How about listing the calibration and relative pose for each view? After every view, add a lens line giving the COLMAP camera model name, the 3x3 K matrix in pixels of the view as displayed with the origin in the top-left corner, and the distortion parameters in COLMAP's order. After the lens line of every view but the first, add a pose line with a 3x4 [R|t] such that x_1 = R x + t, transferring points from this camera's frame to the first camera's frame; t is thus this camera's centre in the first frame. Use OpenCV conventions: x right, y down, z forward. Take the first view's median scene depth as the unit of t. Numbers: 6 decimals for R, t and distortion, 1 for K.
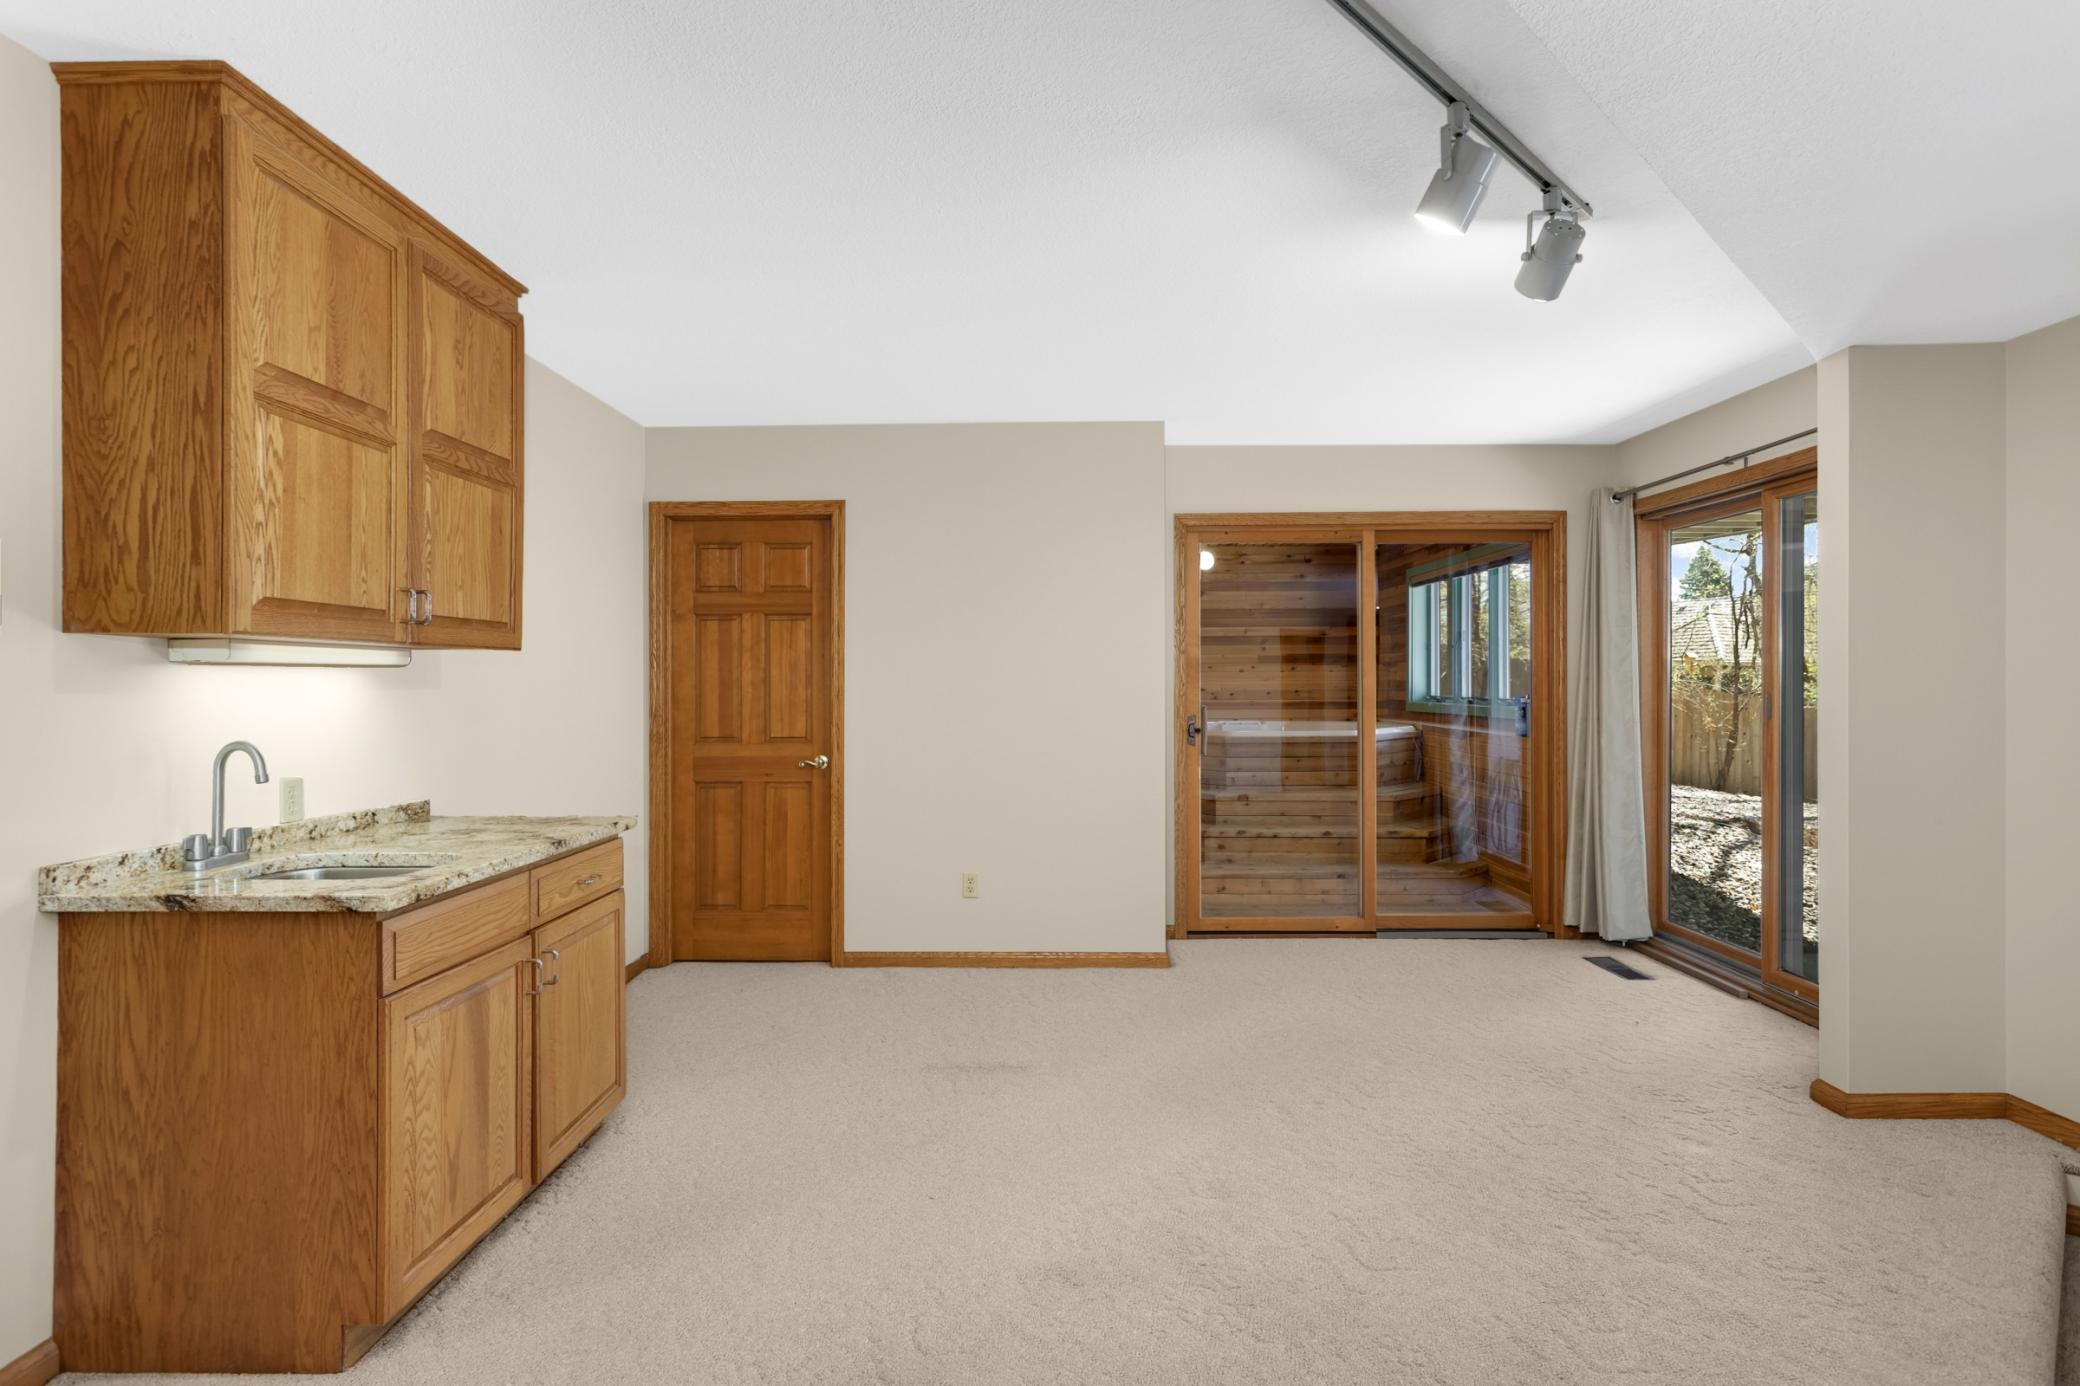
lens RADIAL K [[1033.6, 0, 1039.4], [0, 1033.6, 692.4], [0, 0, 1]] dist [-0.004121, 0.003866]
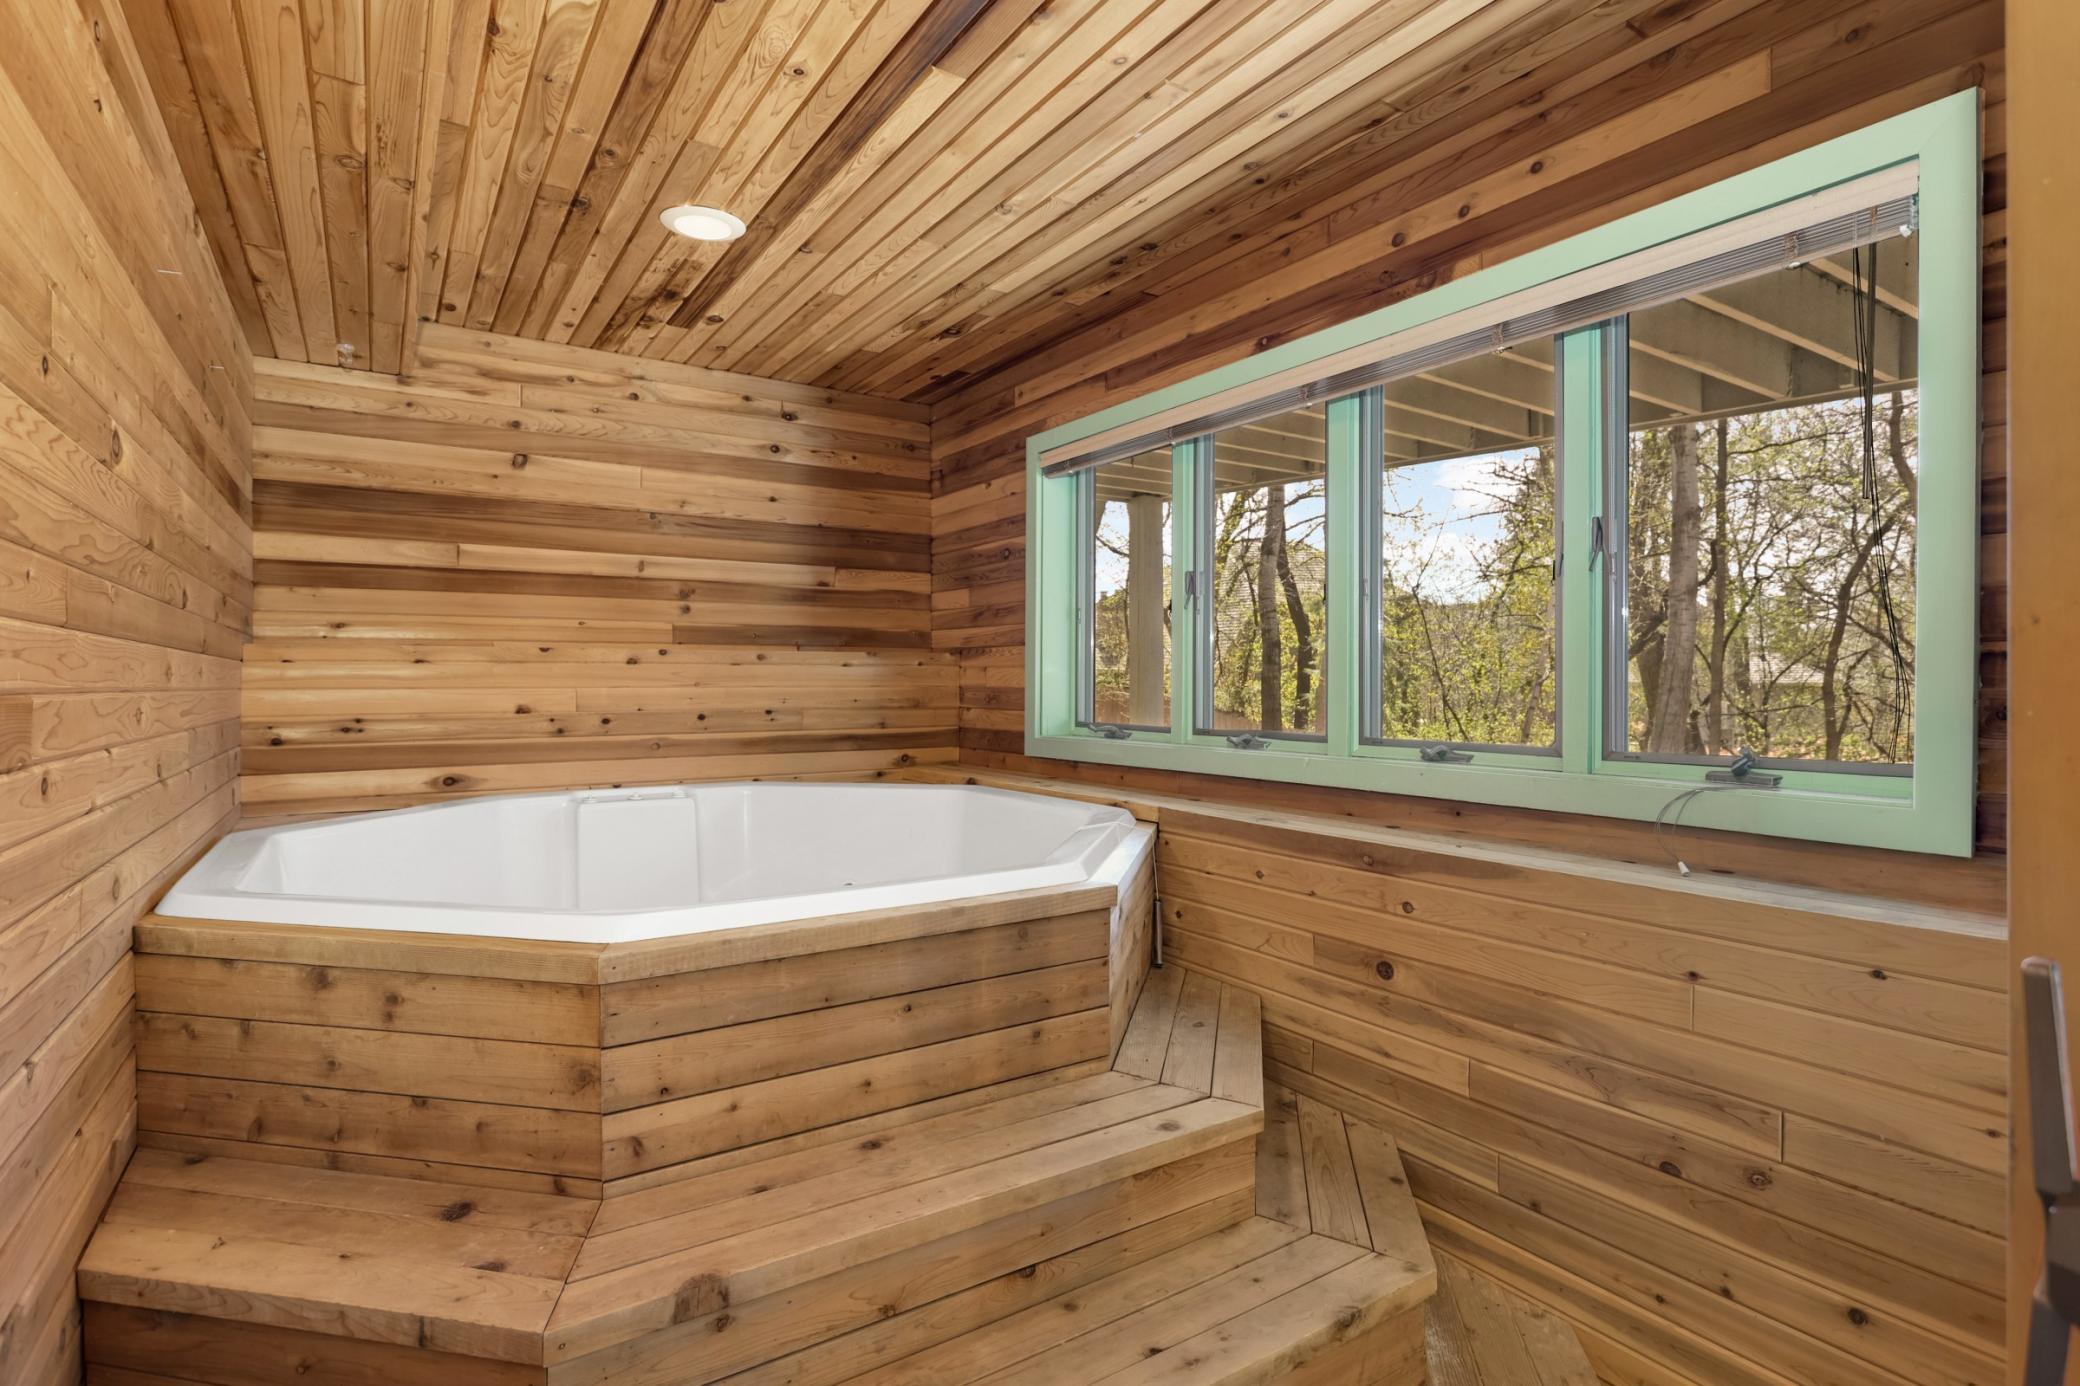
lens RADIAL K [[1033.6, 0, 1040.2], [0, 1033.6, 683.6], [0, 0, 1]] dist [-0.004121, 0.003866]
pose [[0.825251, 0.005352, 0.564741, 0.099983], [-0.008818, 0.999955, 0.003409, -0.014946], [-0.564698, -0.007793, 0.825261, 0.579113]]
